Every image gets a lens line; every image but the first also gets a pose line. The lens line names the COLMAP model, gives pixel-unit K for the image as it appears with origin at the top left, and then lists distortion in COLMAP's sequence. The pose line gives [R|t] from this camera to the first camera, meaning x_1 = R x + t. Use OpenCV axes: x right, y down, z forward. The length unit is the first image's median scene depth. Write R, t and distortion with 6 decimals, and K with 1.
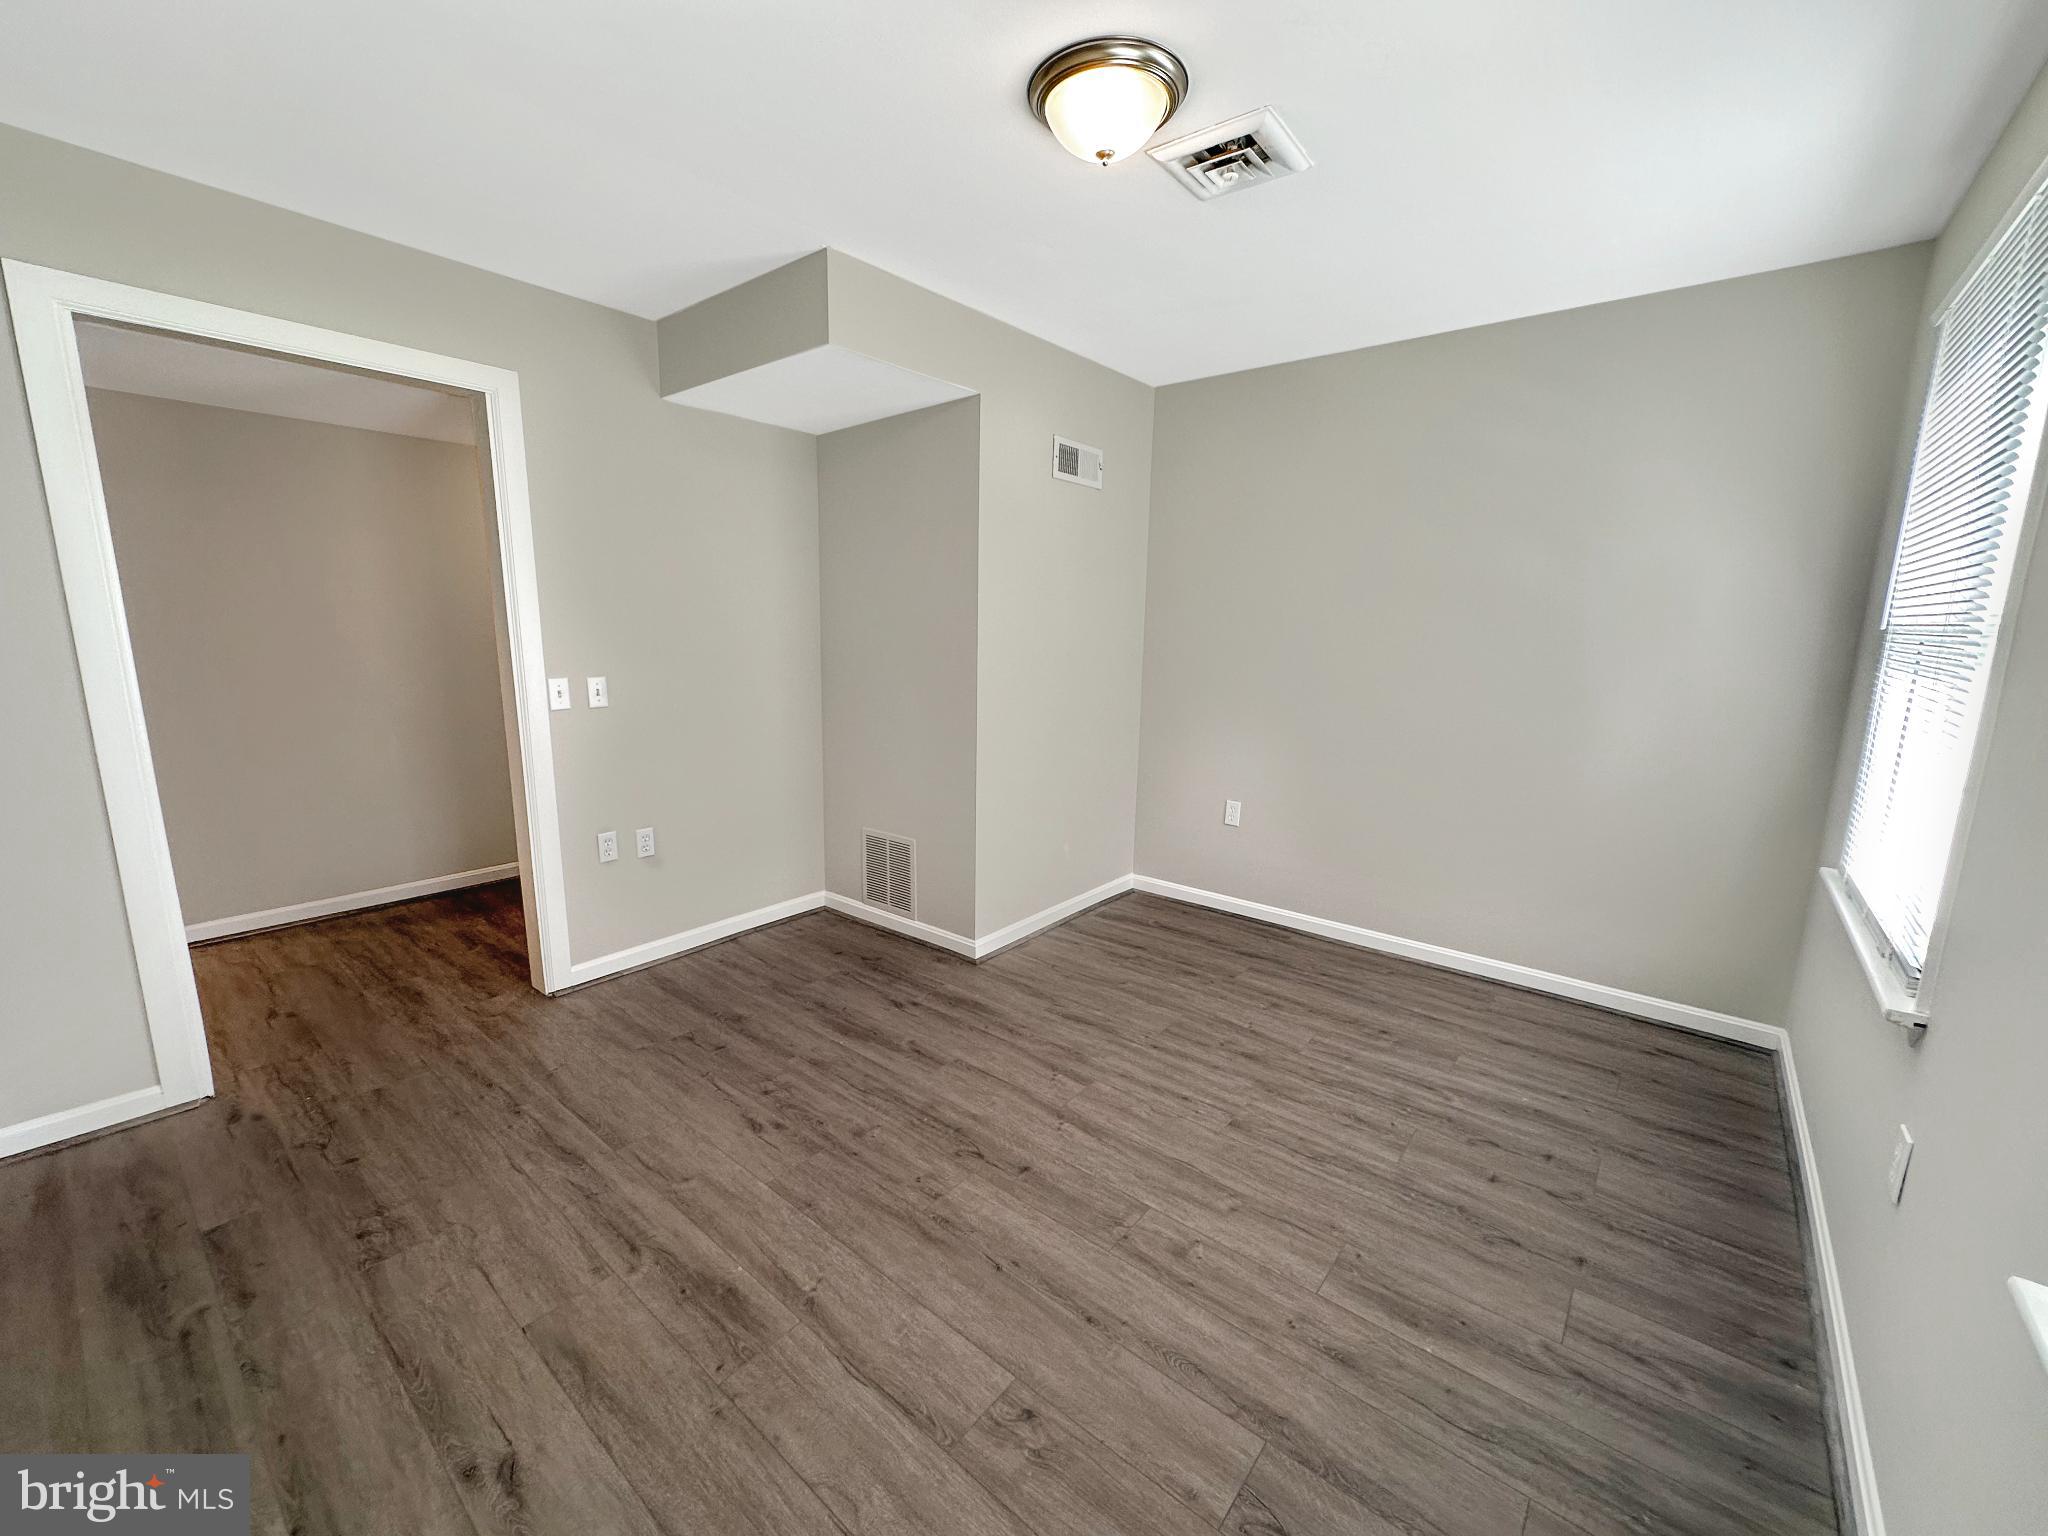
lens RADIAL K [[815.9, 0, 1024.2], [0, 815.9, 769.0], [0, 0, 1]] dist [-0.002125, 0.000568]
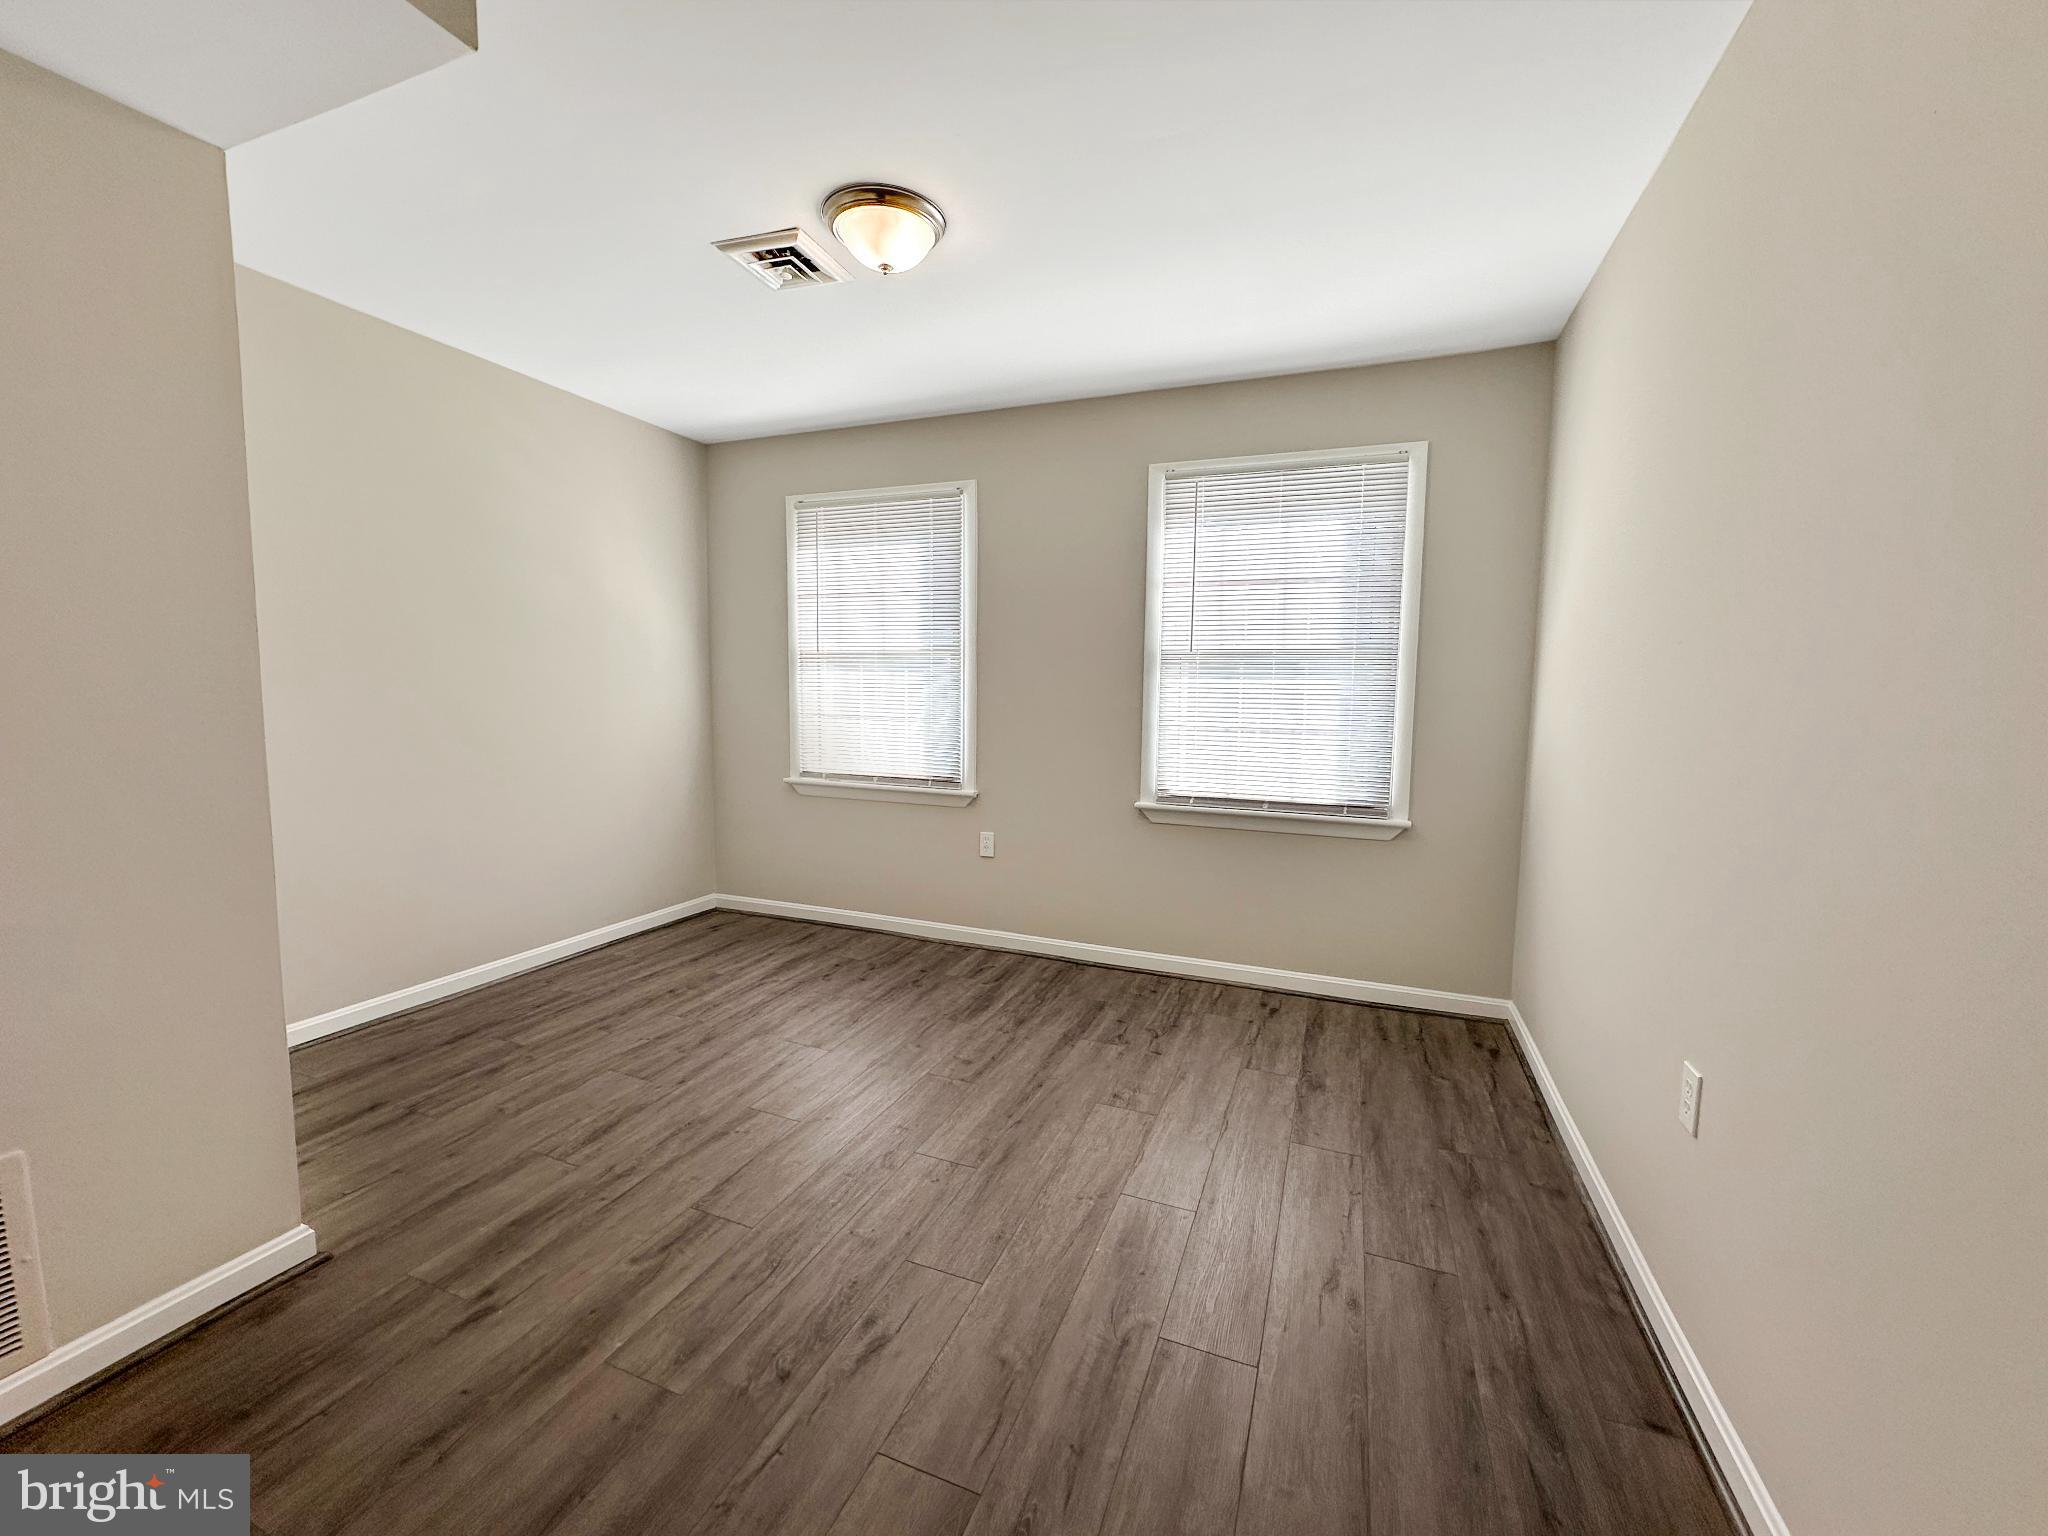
lens RADIAL K [[815.9, 0, 1024.2], [0, 815.9, 769.0], [0, 0, 1]] dist [-0.002125, 0.000568]
pose [[-0.301903, -0.110451, 0.946919, -0.813069], [0.151142, 0.975158, 0.161933, -0.101324], [-0.941281, 0.192008, -0.277710, 0.835893]]
